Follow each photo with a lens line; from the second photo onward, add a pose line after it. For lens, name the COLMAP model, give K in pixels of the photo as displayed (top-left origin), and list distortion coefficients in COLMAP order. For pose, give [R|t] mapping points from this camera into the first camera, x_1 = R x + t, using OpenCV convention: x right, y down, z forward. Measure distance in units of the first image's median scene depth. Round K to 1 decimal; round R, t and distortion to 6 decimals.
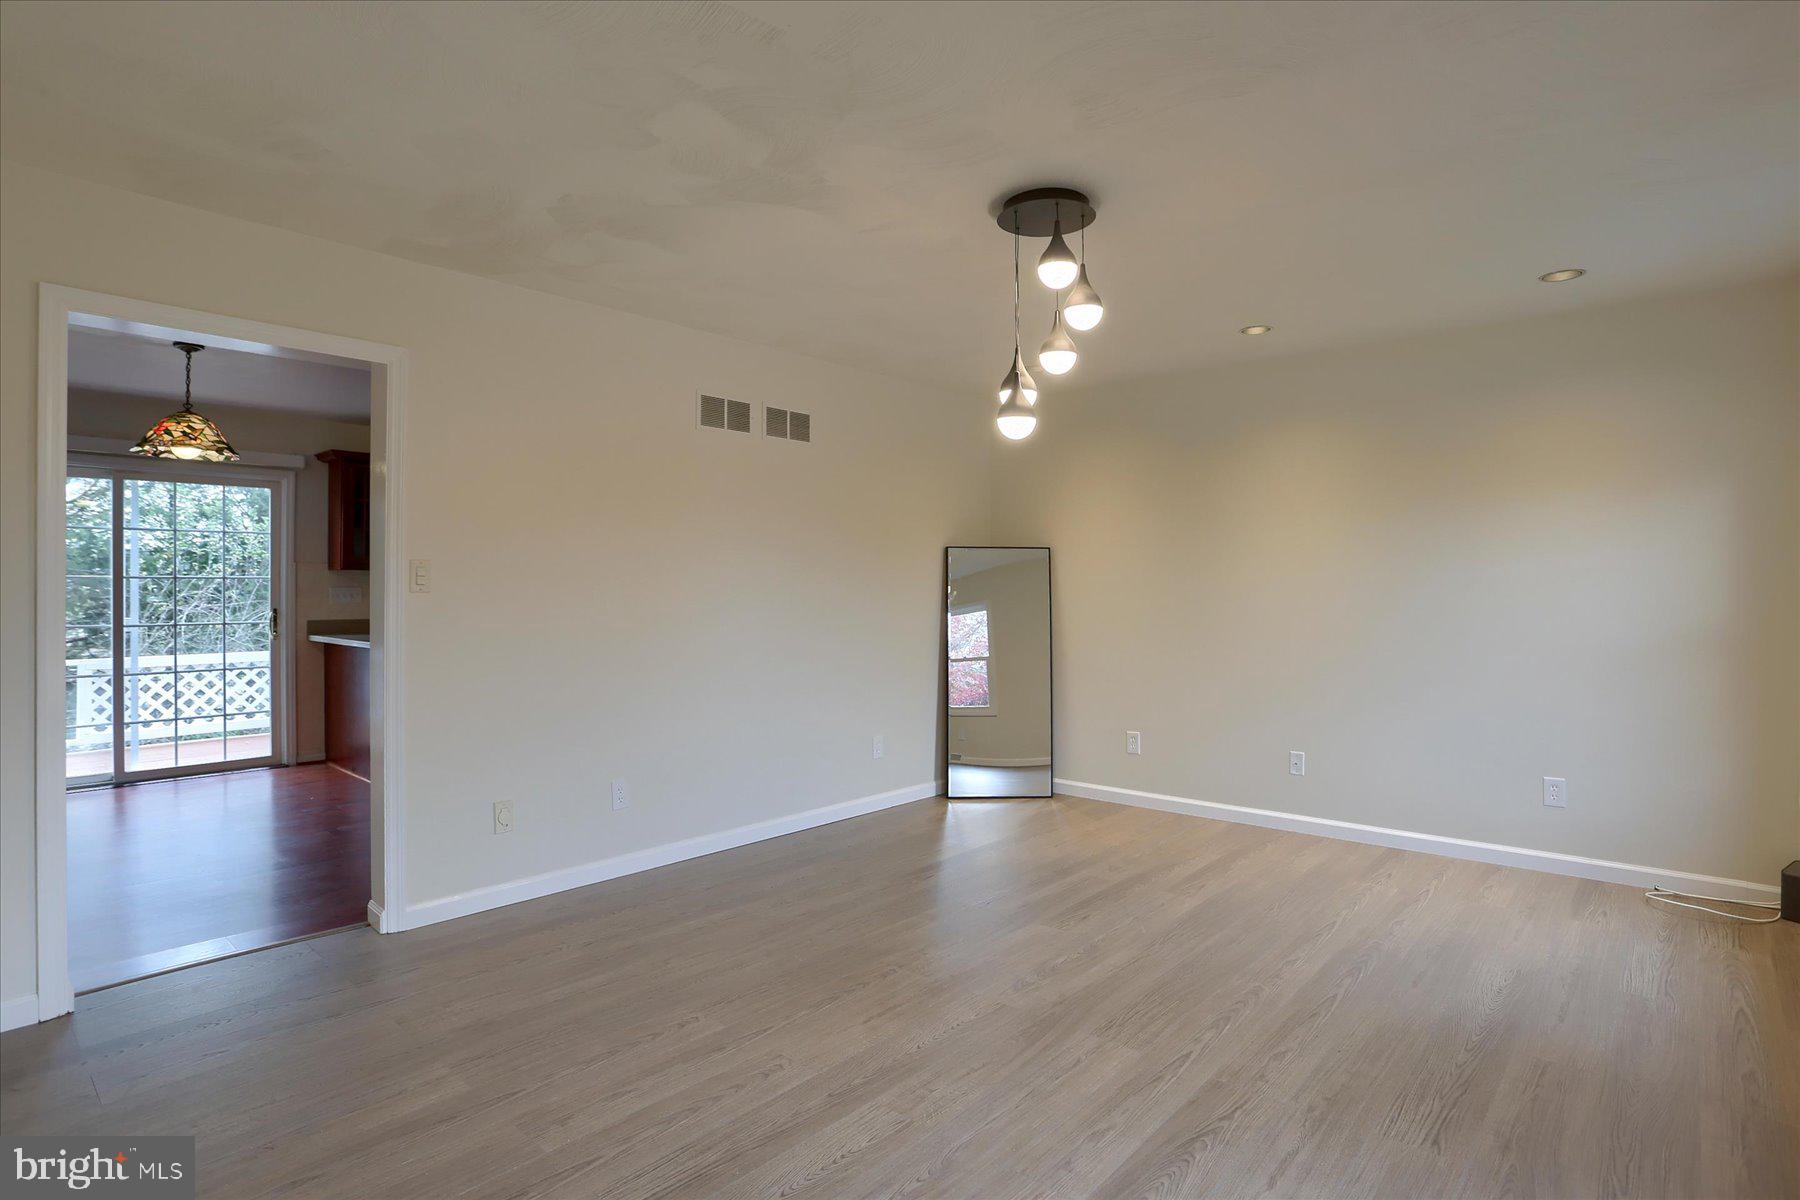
lens RADIAL K [[876.4, 0, 898.3], [0, 876.4, 585.9], [0, 0, 1]] dist [-0.076858, 0.030806]
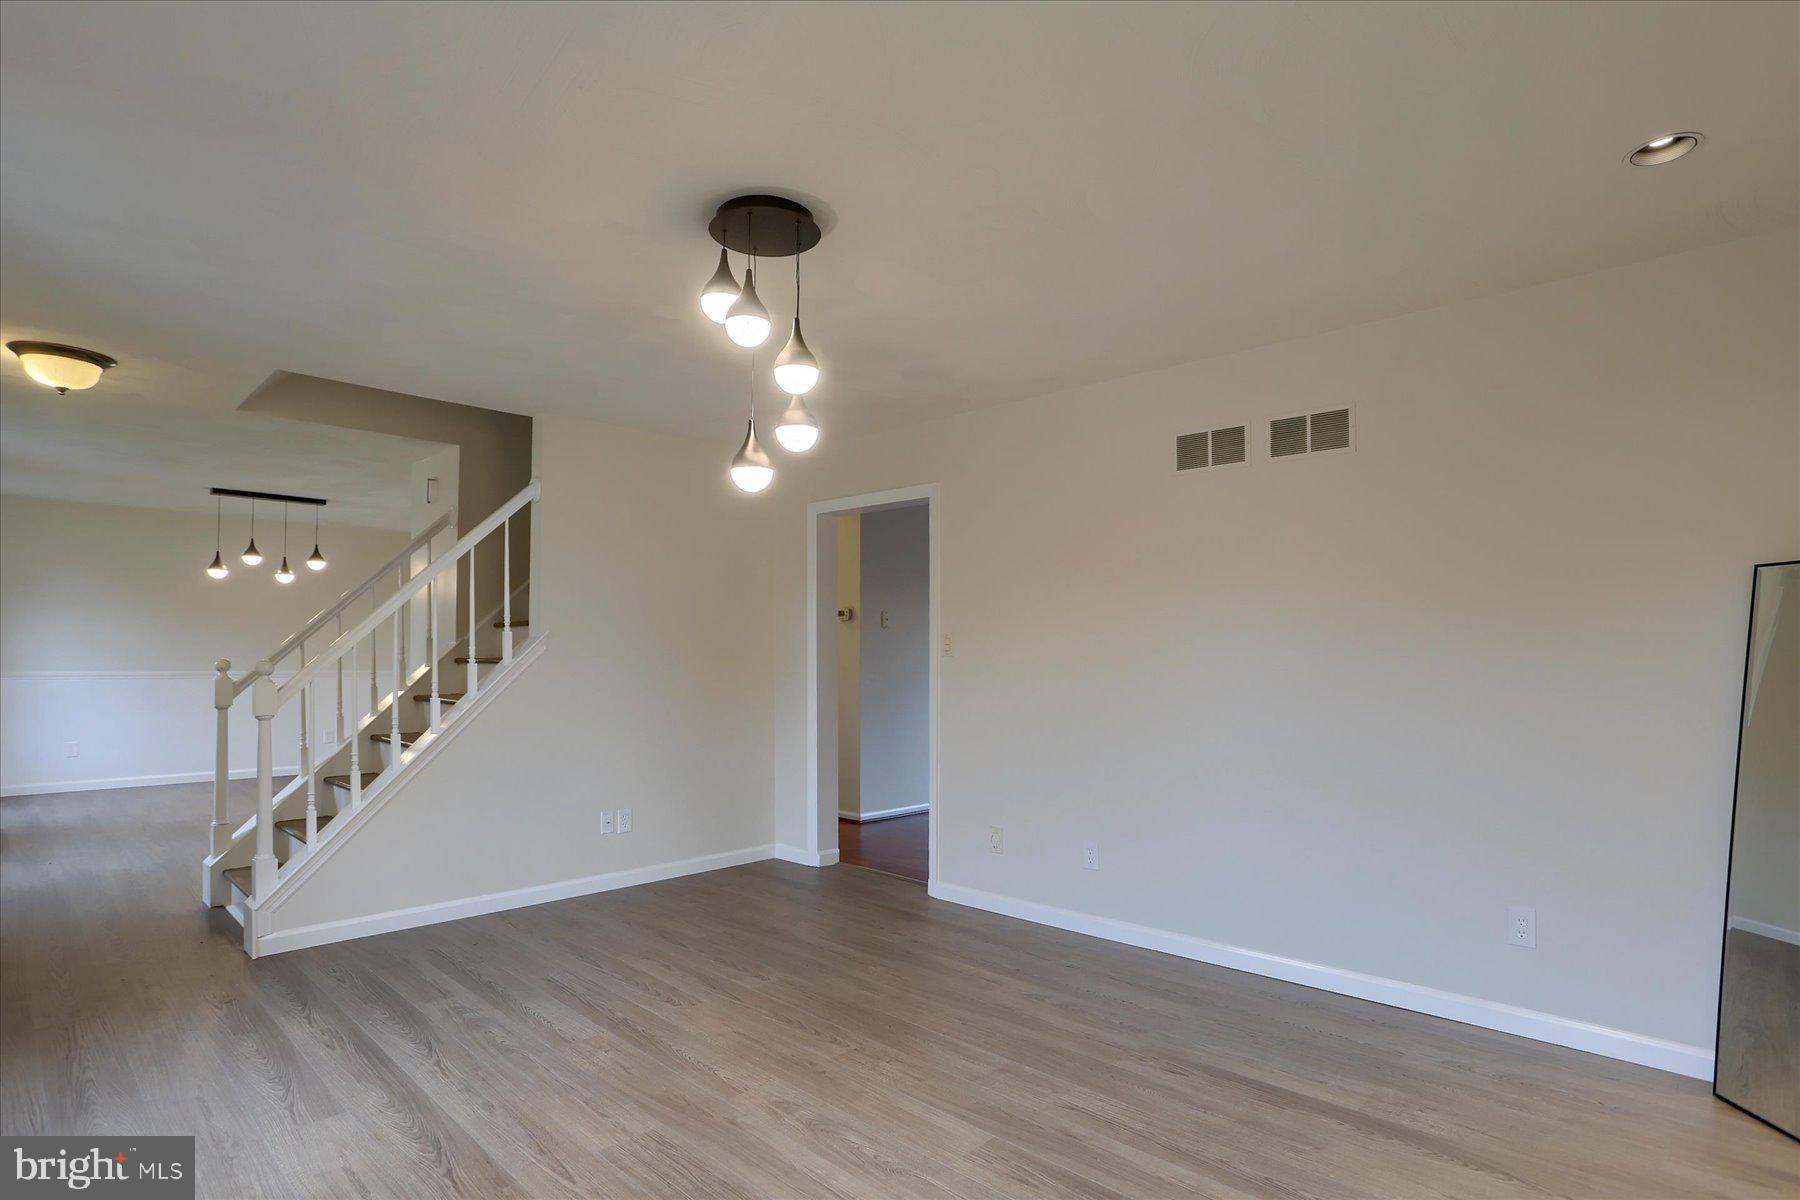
lens RADIAL K [[872.1, 0, 901.8], [0, 872.1, 645.8], [0, 0, 1]] dist [-0.067234, 0.029592]
pose [[0.011209, -0.010875, -0.999878, 1.131899], [-0.001340, 0.999940, -0.010891, 0.007143], [0.999936, 0.001462, 0.011194, 1.231430]]
